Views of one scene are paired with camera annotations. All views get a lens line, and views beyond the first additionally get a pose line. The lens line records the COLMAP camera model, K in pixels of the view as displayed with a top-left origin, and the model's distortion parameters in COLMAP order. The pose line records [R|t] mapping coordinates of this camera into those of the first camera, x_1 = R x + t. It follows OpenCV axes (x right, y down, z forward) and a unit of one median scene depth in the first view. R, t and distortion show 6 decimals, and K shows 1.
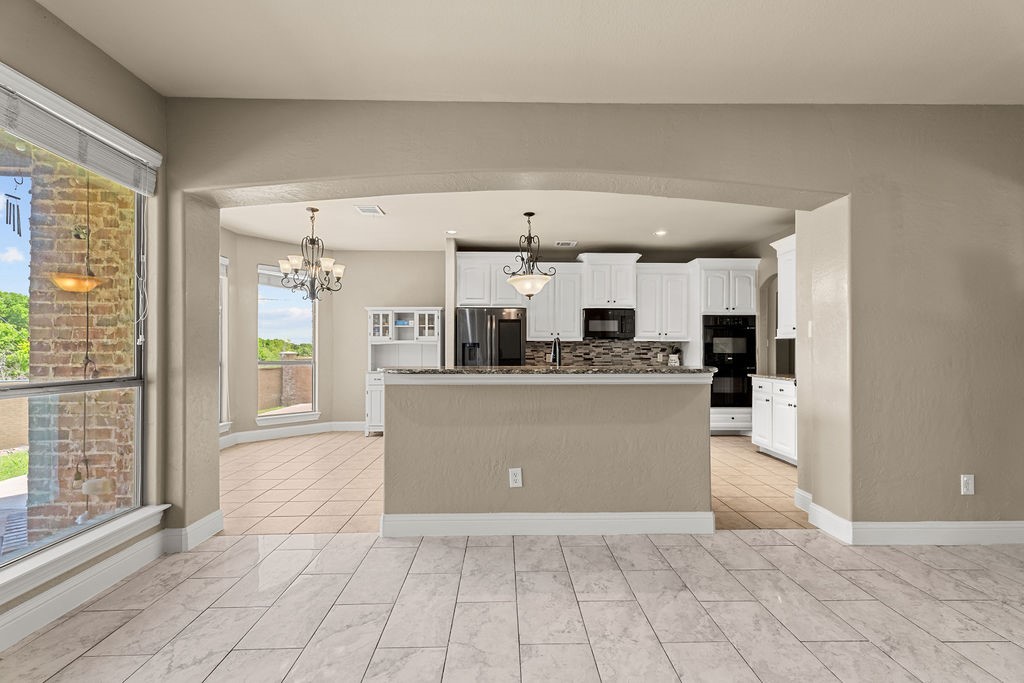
lens RADIAL K [[439.0, 0, 513.1], [0, 439.0, 353.1], [0, 0, 1]] dist [0.007774, 0.000044]
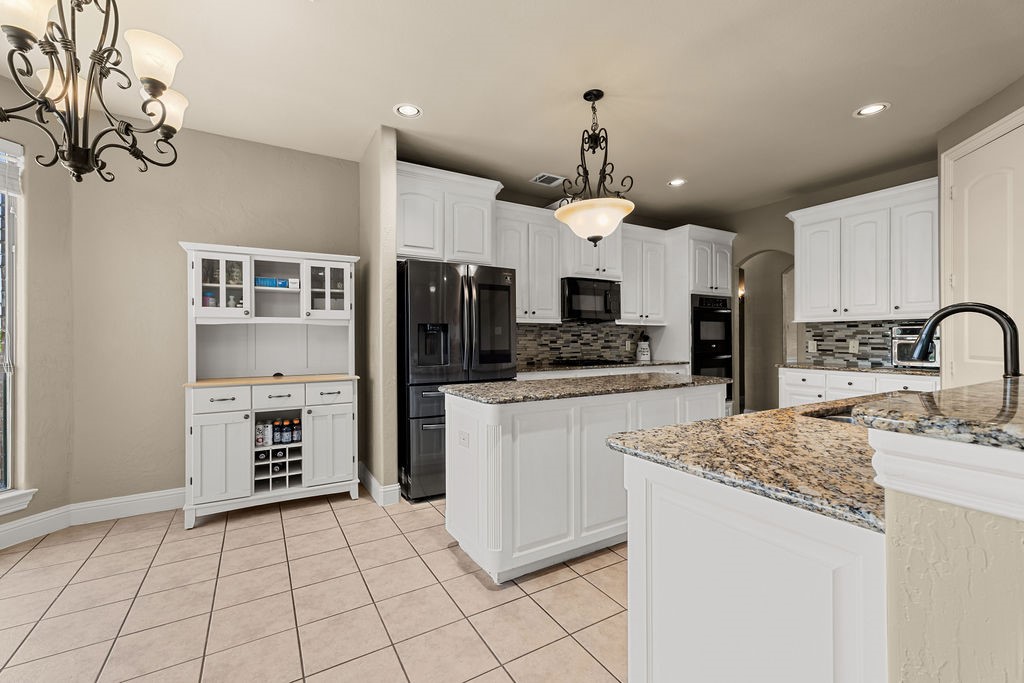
lens RADIAL K [[430.5, 0, 514.3], [0, 430.5, 338.4], [0, 0, 1]] dist [0.001202, 0.000138]
pose [[0.871281, -0.003953, 0.490768, -0.255560], [0.007374, 0.999960, -0.005035, -0.000693], [-0.490728, 0.008006, 0.871276, 0.444658]]
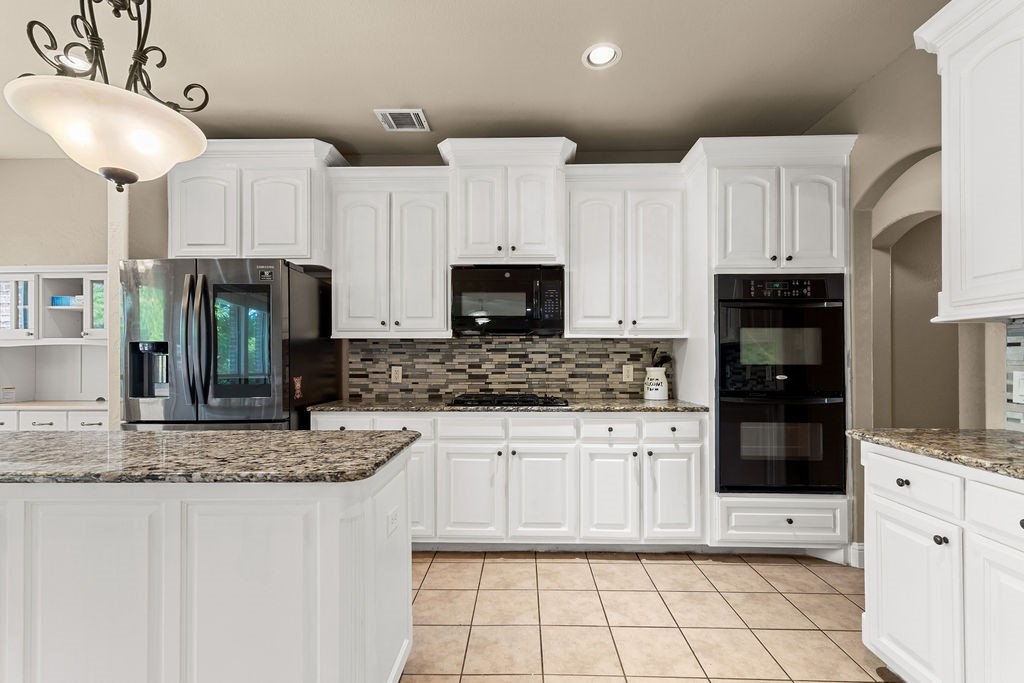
lens RADIAL K [[442.7, 0, 516.1], [0, 442.7, 355.4], [0, 0, 1]] dist [0.002317, 0.000252]
pose [[0.999180, -0.003085, -0.040365, 0.250809], [0.002570, 0.999915, -0.012804, -0.003718], [0.040401, 0.012690, 0.999103, 0.554648]]
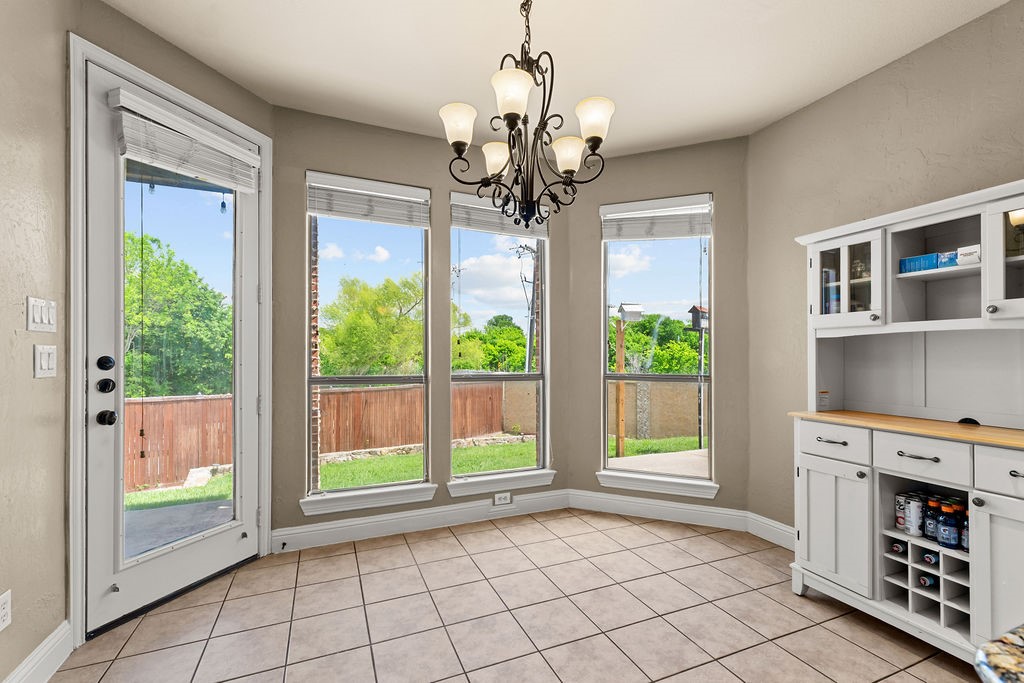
lens RADIAL K [[438.3, 0, 509.0], [0, 438.3, 353.5], [0, 0, 1]] dist [0.003382, 0.000352]
pose [[0.371306, -0.002208, -0.928508, -0.084020], [-0.009030, 0.999941, -0.005989, -0.003156], [0.928467, 0.010609, 0.371264, 0.638653]]
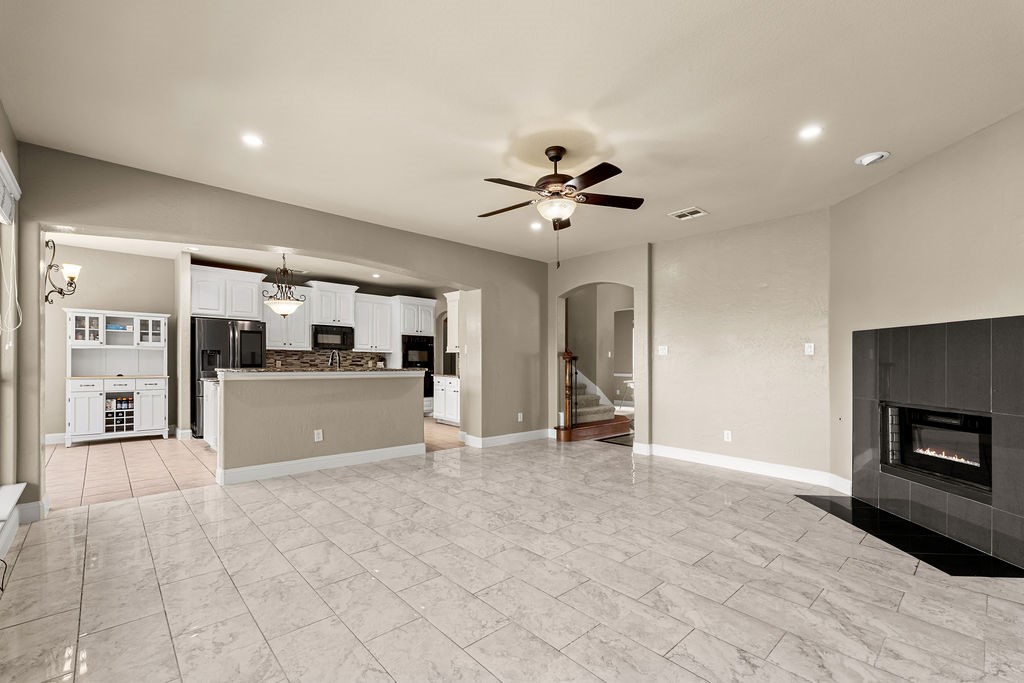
lens RADIAL K [[441.5, 0, 519.8], [0, 441.5, 366.1], [0, 0, 1]] dist [0.003332, 0.000376]
pose [[0.741910, 0.000691, 0.670499, -0.249534], [-0.007488, 0.999946, 0.007254, 0.003401], [-0.670458, -0.010403, 0.741875, -0.332343]]
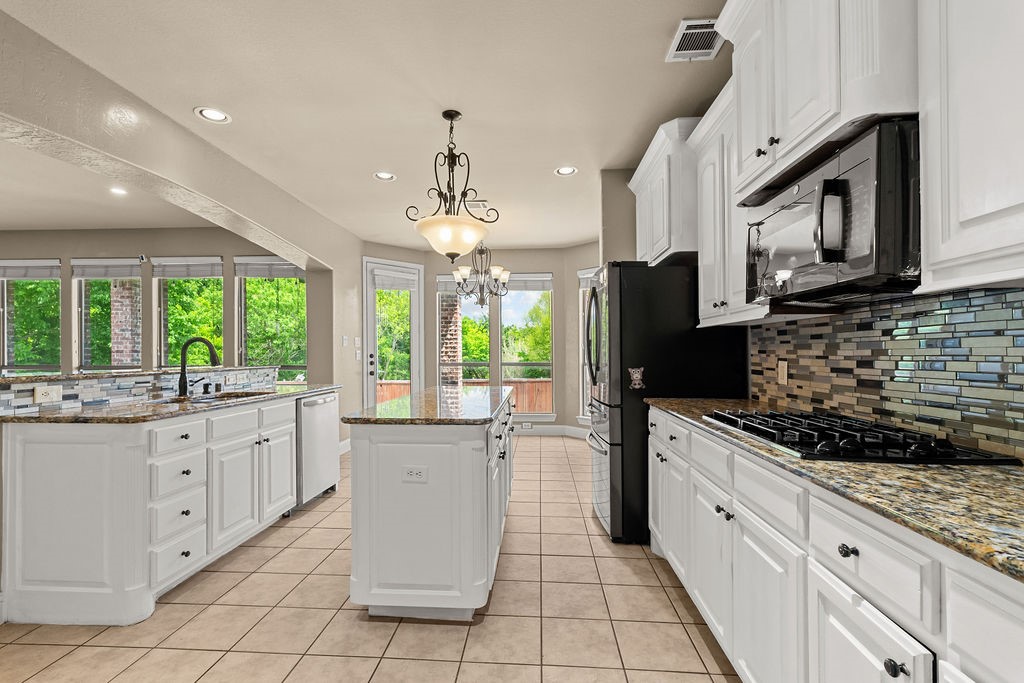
lens RADIAL K [[446.9, 0, 509.4], [0, 446.9, 352.0], [0, 0, 1]] dist [0.000808, 0.000145]
pose [[-0.088605, -0.002419, -0.996064, 0.479636], [-0.004535, 0.999988, -0.002025, -0.003512], [0.996056, 0.004338, -0.088615, 0.880385]]
